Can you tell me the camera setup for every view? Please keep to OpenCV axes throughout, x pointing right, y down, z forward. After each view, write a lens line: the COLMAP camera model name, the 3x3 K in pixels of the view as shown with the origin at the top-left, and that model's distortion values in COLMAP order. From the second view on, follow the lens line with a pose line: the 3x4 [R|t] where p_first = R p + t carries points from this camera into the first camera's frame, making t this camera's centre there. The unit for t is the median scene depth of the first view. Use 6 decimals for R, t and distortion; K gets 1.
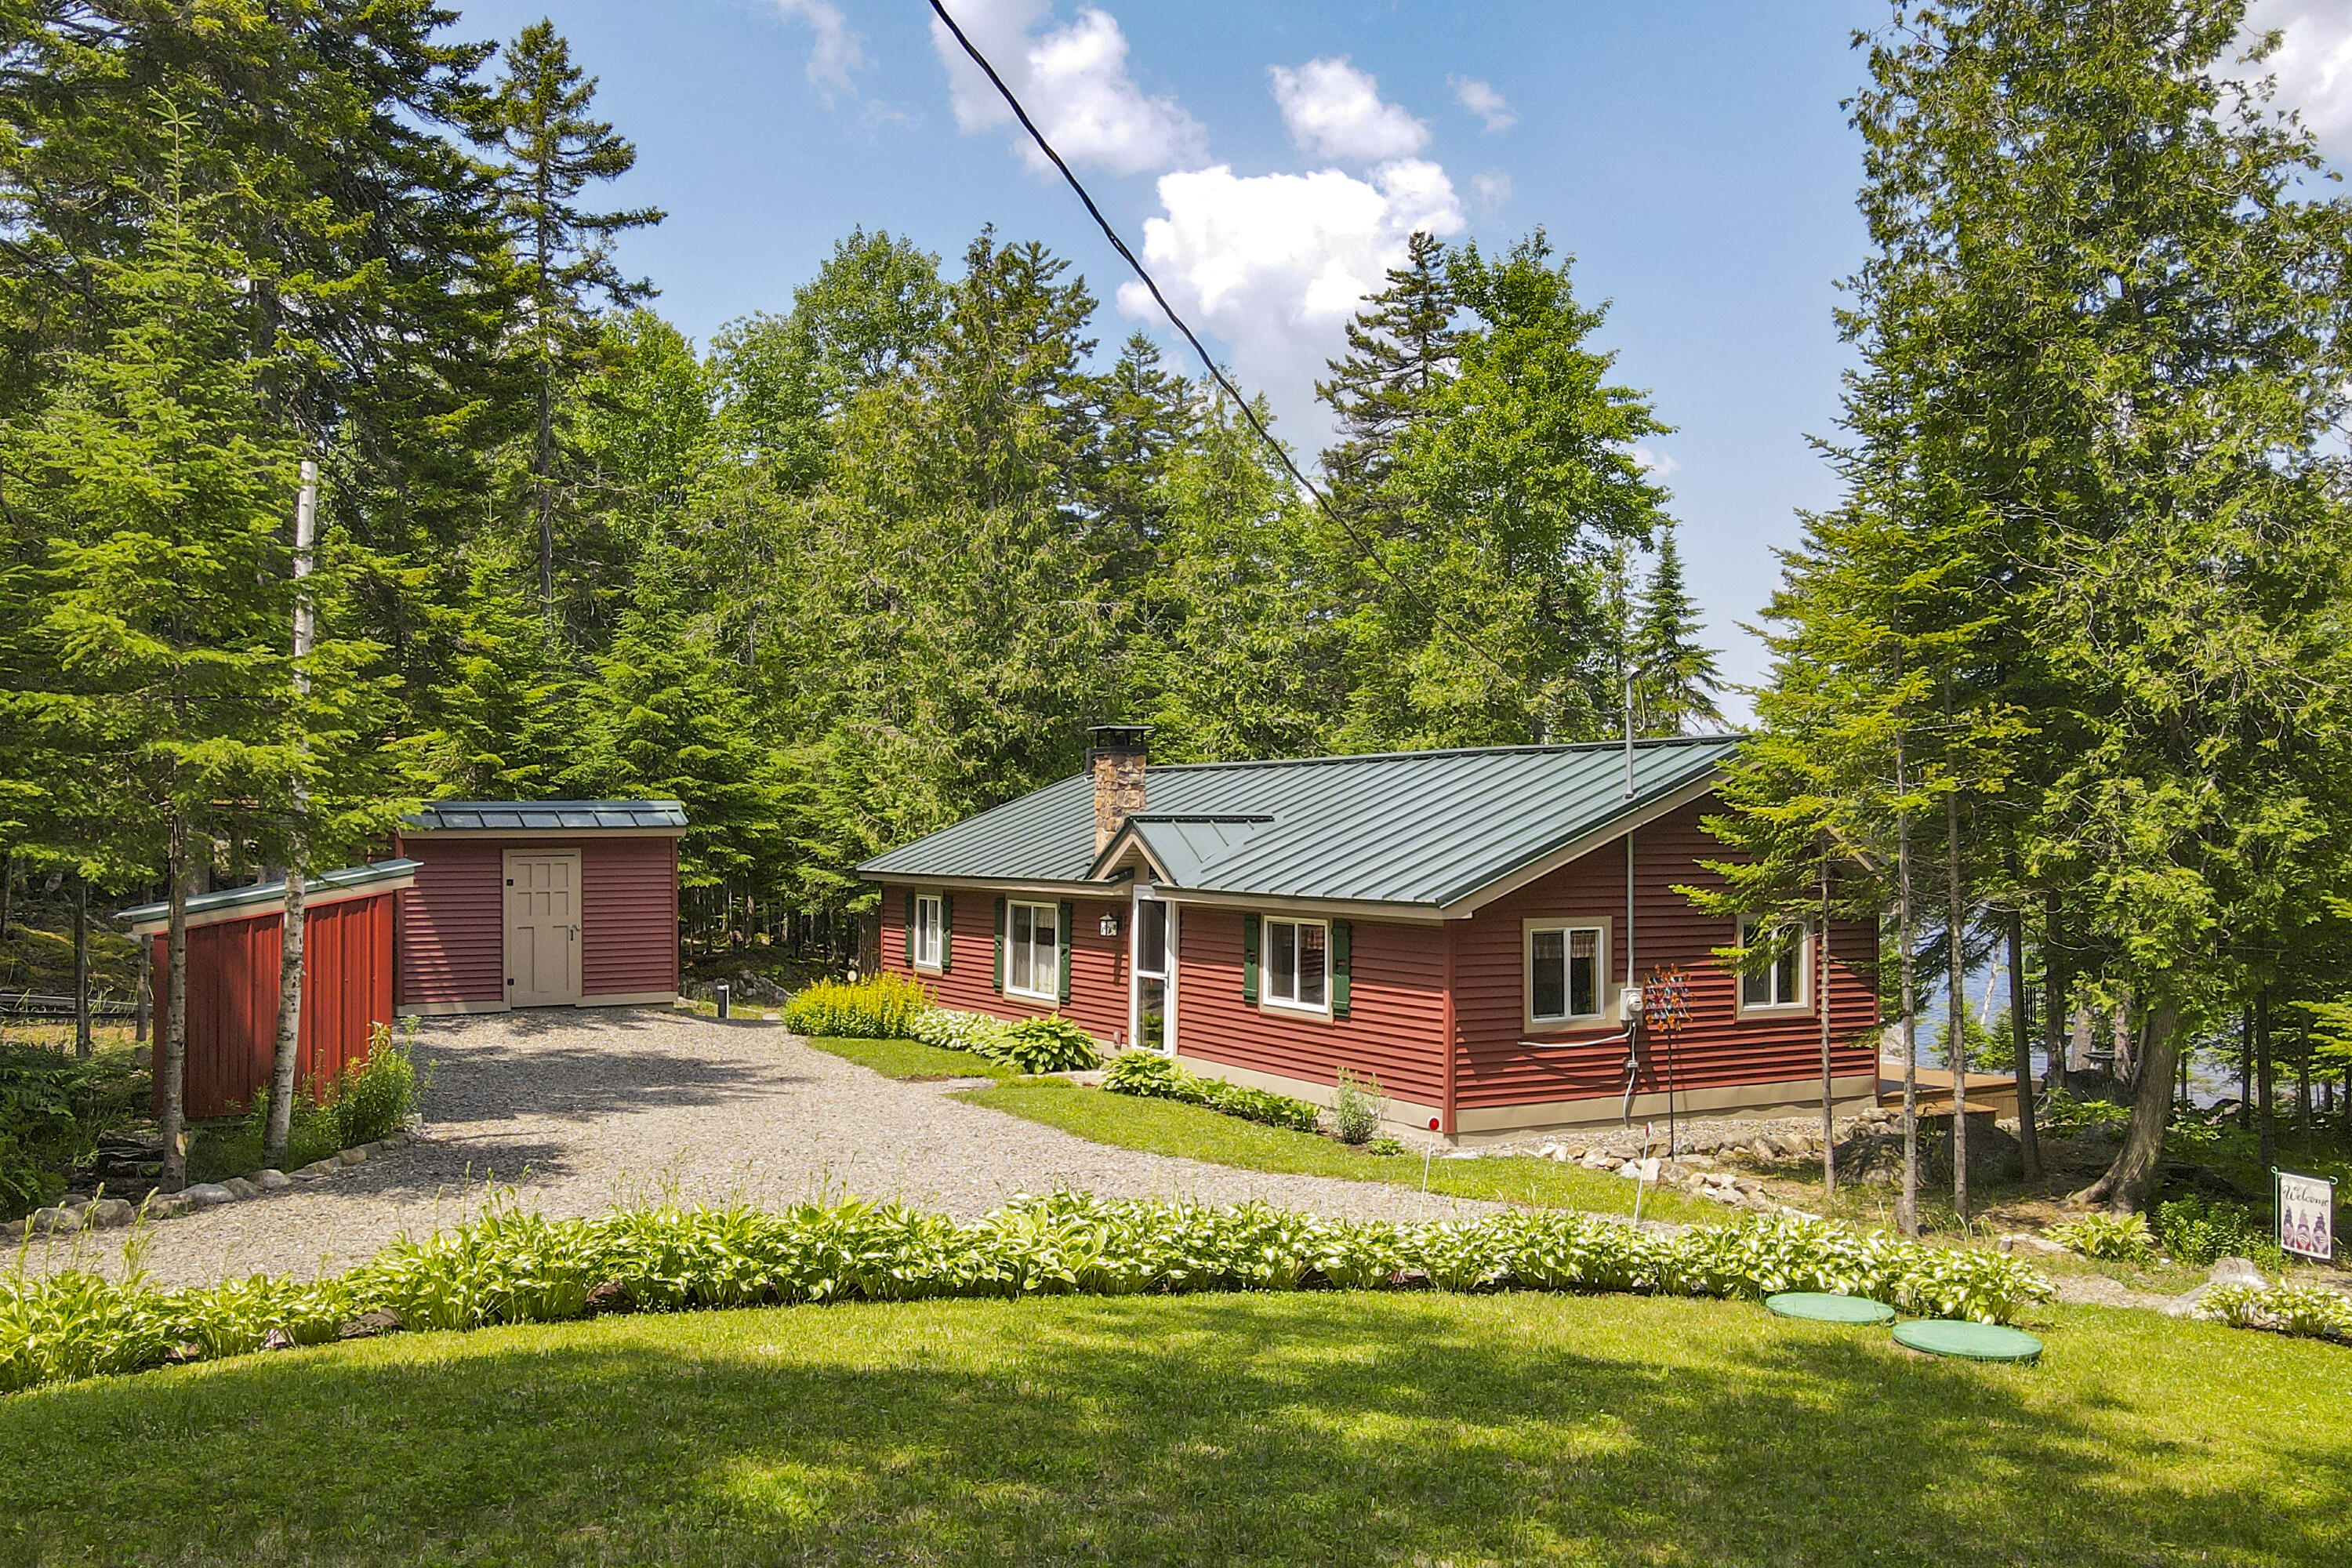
lens RADIAL K [[2055.8, 0, 1181.9], [0, 2055.8, 789.4], [0, 0, 1]] dist [-0.016203, 0.056258]
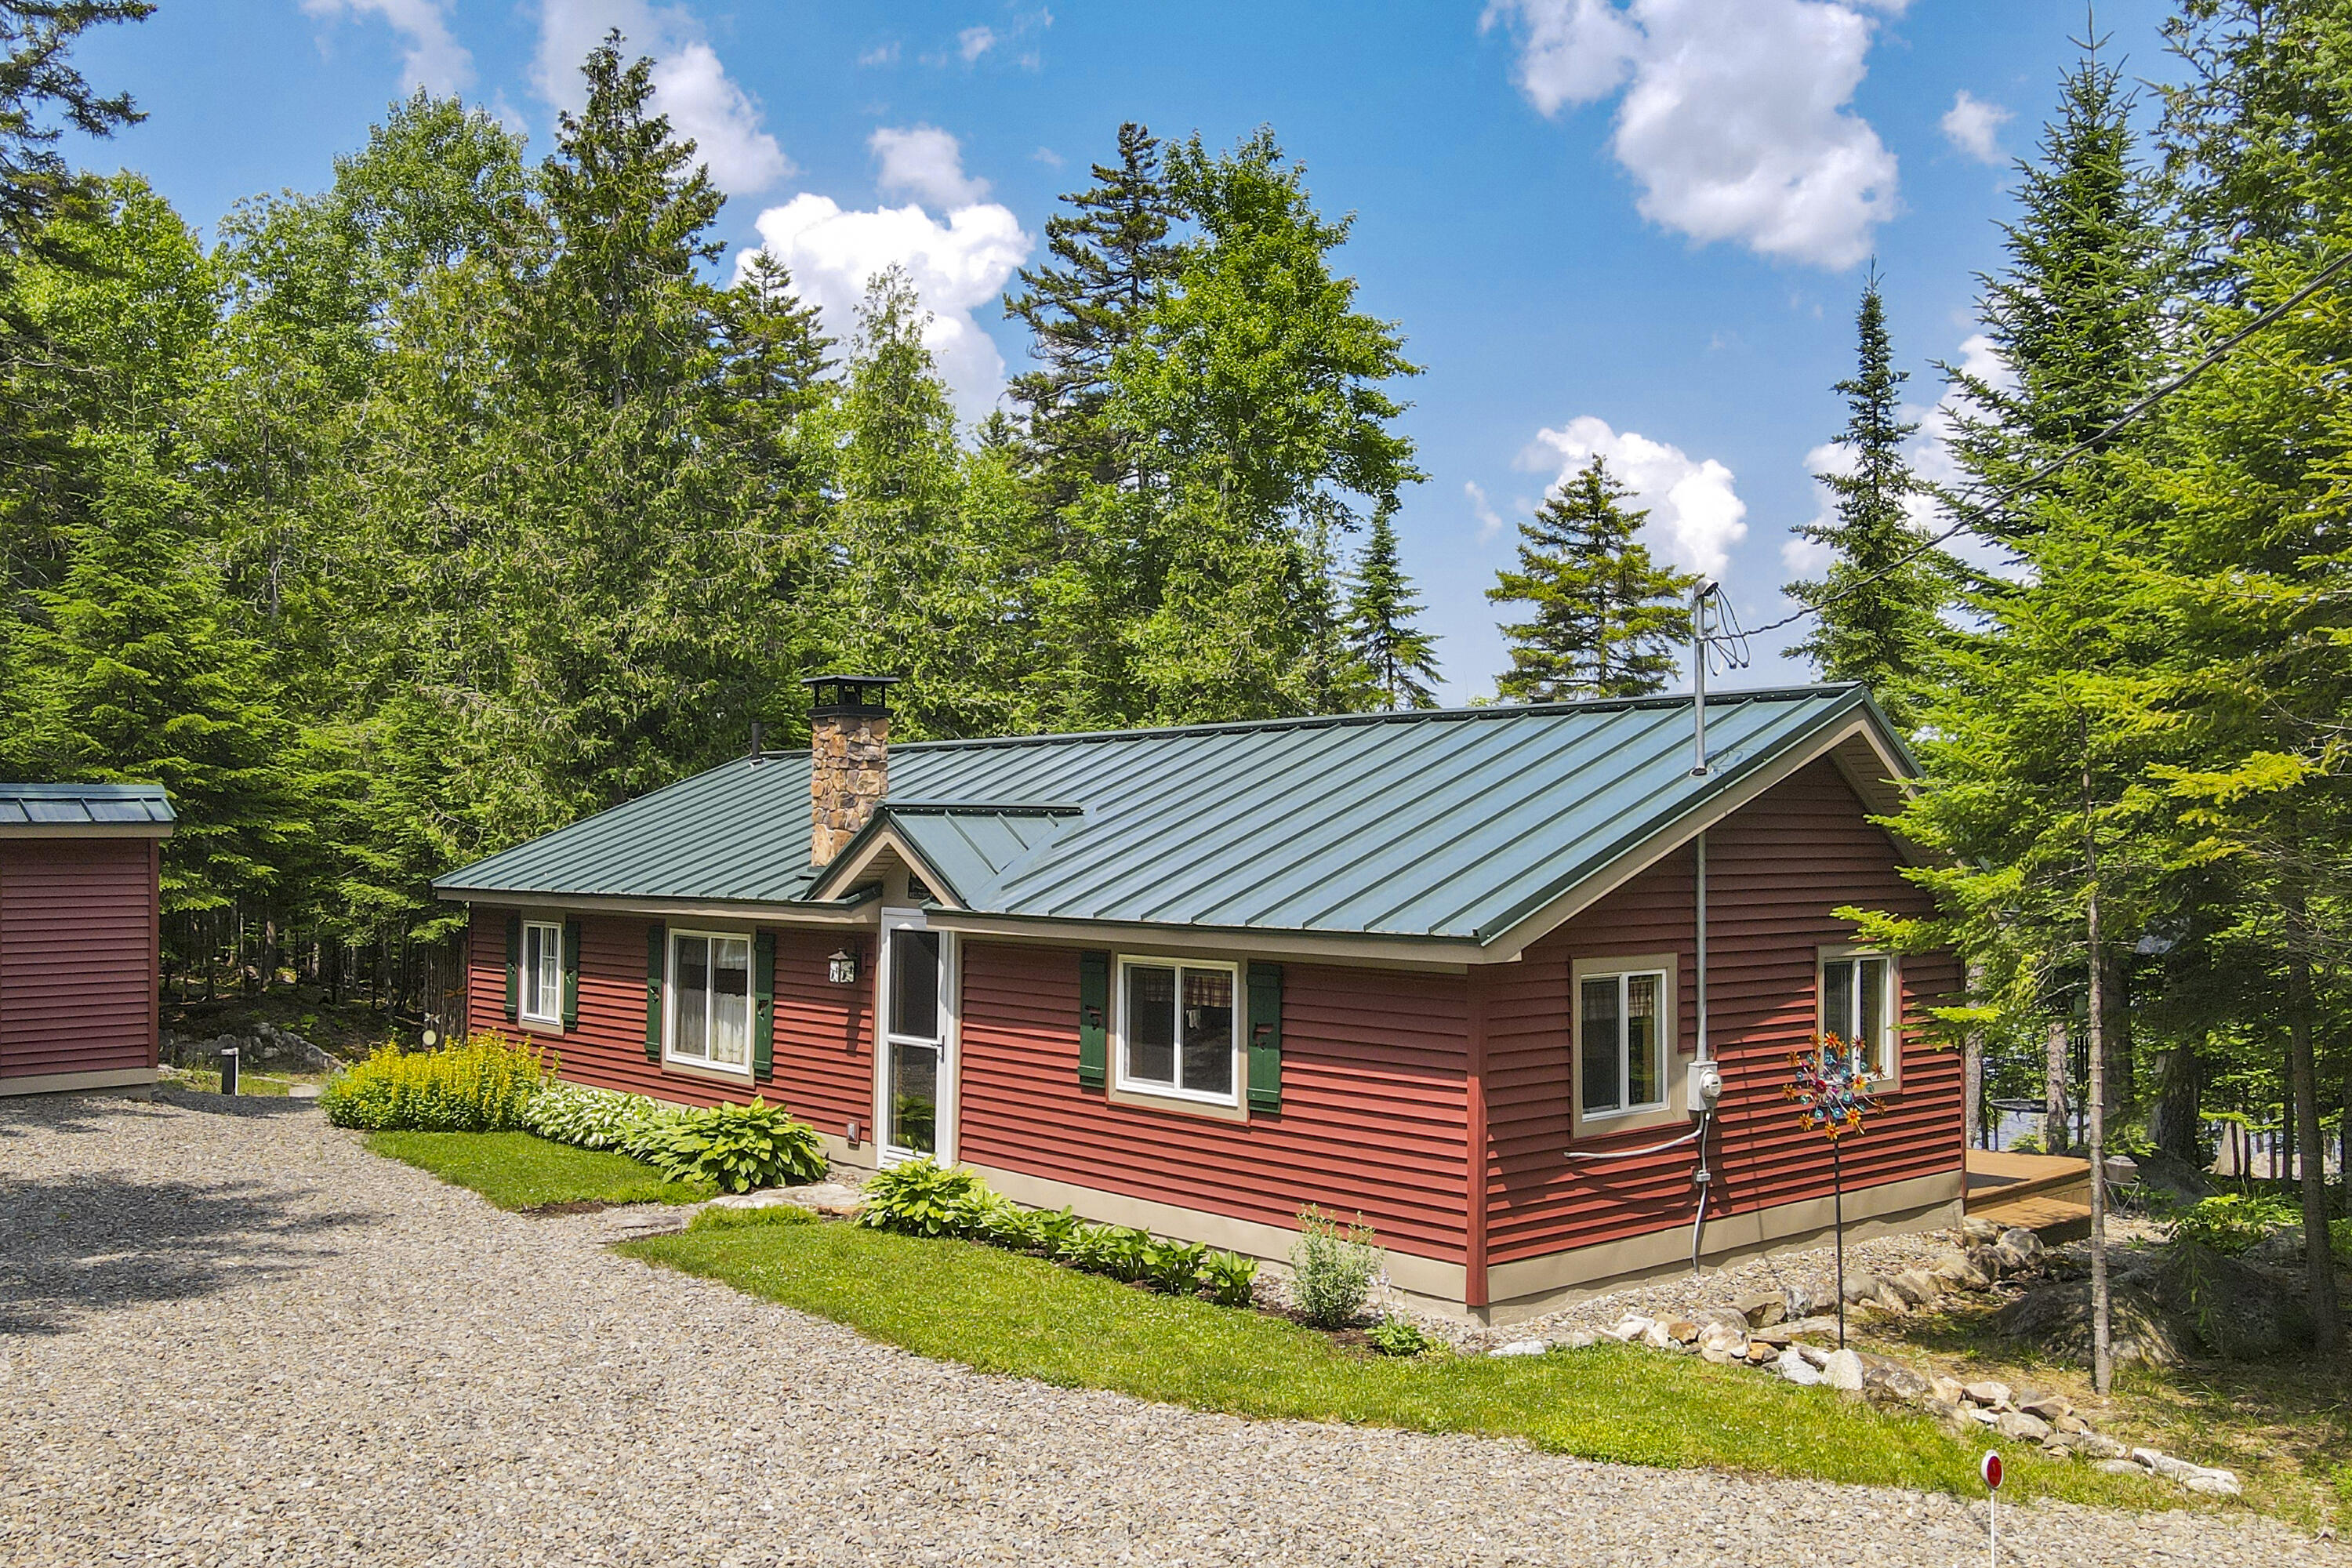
lens RADIAL K [[2055.8, 0, 1181.9], [0, 2055.8, 789.4], [0, 0, 1]] dist [-0.016203, 0.056258]
pose [[0.977352, 0.006922, 0.211505, -0.050207], [-0.005472, 0.999957, -0.007441, 0.008640], [-0.211548, 0.006115, 0.977349, 0.225324]]
